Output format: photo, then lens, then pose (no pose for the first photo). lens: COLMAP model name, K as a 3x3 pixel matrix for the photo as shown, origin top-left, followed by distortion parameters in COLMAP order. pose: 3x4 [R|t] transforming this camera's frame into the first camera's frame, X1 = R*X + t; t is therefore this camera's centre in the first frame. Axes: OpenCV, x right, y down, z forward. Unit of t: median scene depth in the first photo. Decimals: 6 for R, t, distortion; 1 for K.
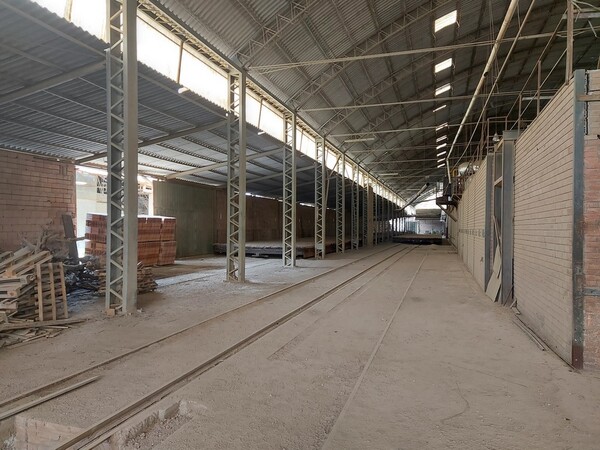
lens RADIAL K [[431.4, 0, 300.0], [0, 431.4, 225.0], [0, 0, 1]] dist [0.130805, -0.133601]
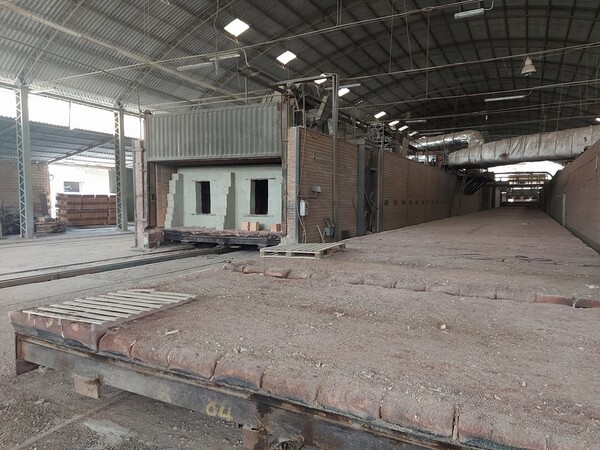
lens RADIAL K [[431.4, 0, 300.0], [0, 431.4, 225.0], [0, 0, 1]] dist [0.130805, -0.133601]
pose [[0.985672, -0.000005, -0.168671, 0.890988], [0.009861, 0.998291, 0.057597, 0.012347], [0.168382, -0.058435, 0.983988, -0.654079]]
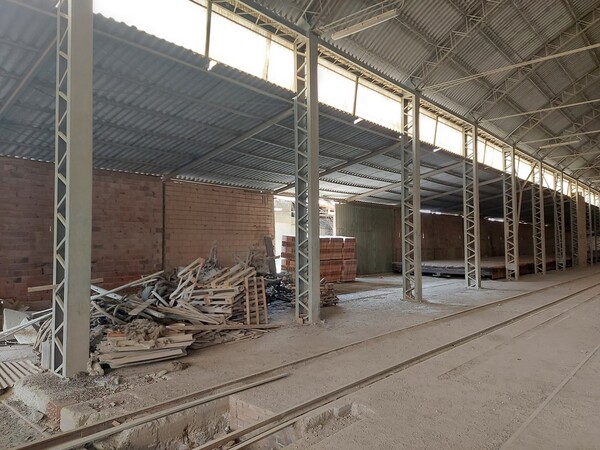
lens RADIAL K [[431.4, 0, 300.0], [0, 431.4, 225.0], [0, 0, 1]] dist [0.130805, -0.133601]
pose [[0.914562, -0.031208, -0.403239, 0.025183], [0.014142, 0.998876, -0.045233, -0.001702], [0.404197, 0.035666, 0.913976, -0.031664]]
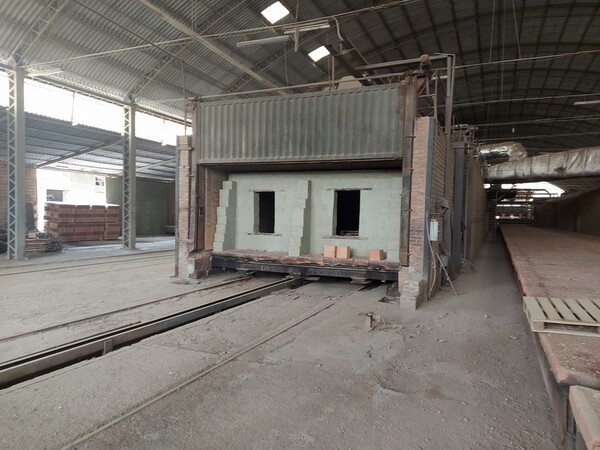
lens RADIAL K [[431.4, 0, 300.0], [0, 431.4, 225.0], [0, 0, 1]] dist [0.130805, -0.133601]
pose [[0.994059, 0.009476, -0.108425, 0.602515], [-0.006501, 0.999593, 0.027761, 0.004154], [0.108644, -0.026891, 0.993717, -0.421631]]
